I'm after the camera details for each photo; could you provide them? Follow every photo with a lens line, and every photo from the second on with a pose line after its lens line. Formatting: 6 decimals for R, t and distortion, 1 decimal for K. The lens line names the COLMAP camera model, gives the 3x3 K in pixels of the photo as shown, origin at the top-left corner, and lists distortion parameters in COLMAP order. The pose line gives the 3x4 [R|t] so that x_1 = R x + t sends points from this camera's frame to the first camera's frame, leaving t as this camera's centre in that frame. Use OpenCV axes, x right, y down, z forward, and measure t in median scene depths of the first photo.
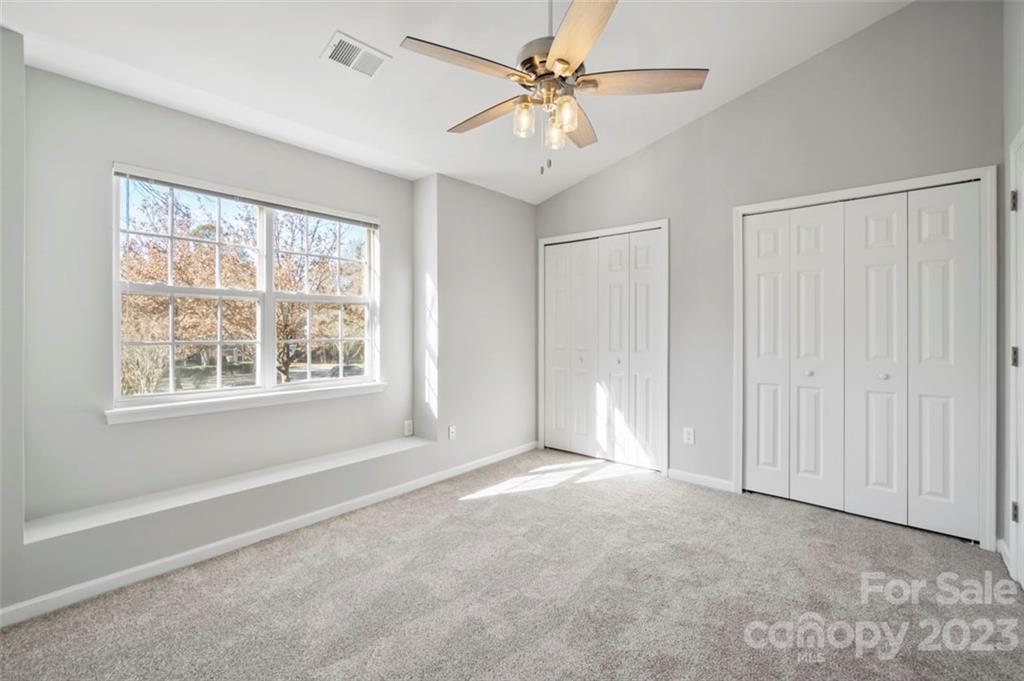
lens RADIAL K [[440.4, 0, 501.7], [0, 440.4, 333.7], [0, 0, 1]] dist [-0.002428, 0.000640]
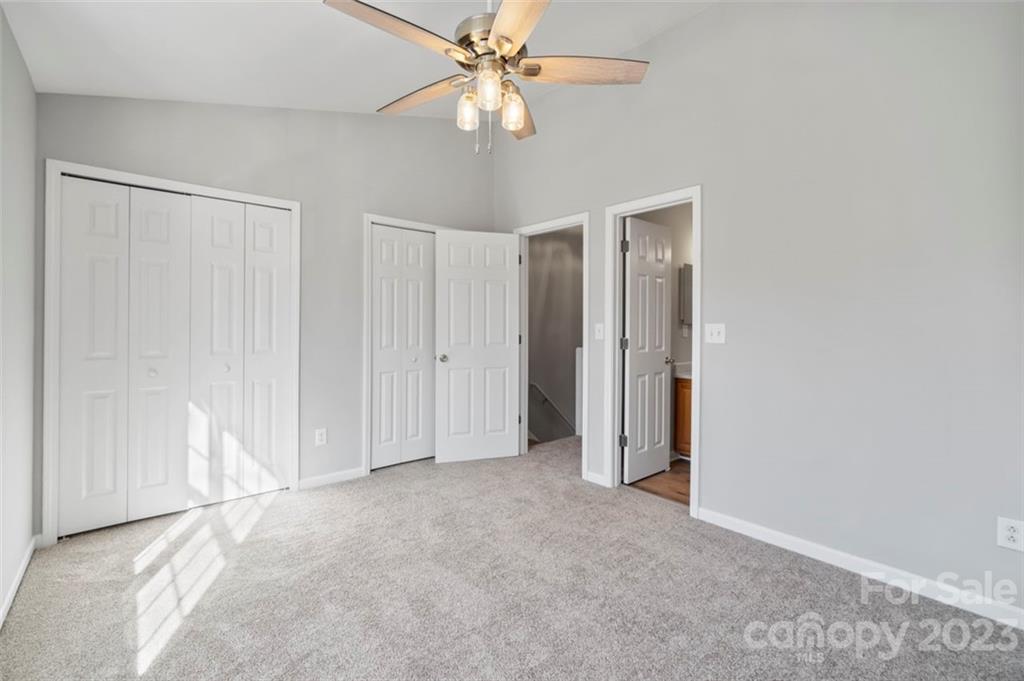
lens RADIAL K [[440.4, 0, 501.7], [0, 440.4, 333.7], [0, 0, 1]] dist [-0.002428, 0.000640]
pose [[0.156056, -0.019750, 0.987551, -0.450635], [0.010470, 0.999777, 0.018340, -0.005737], [-0.987693, 0.007478, 0.156228, 0.461089]]
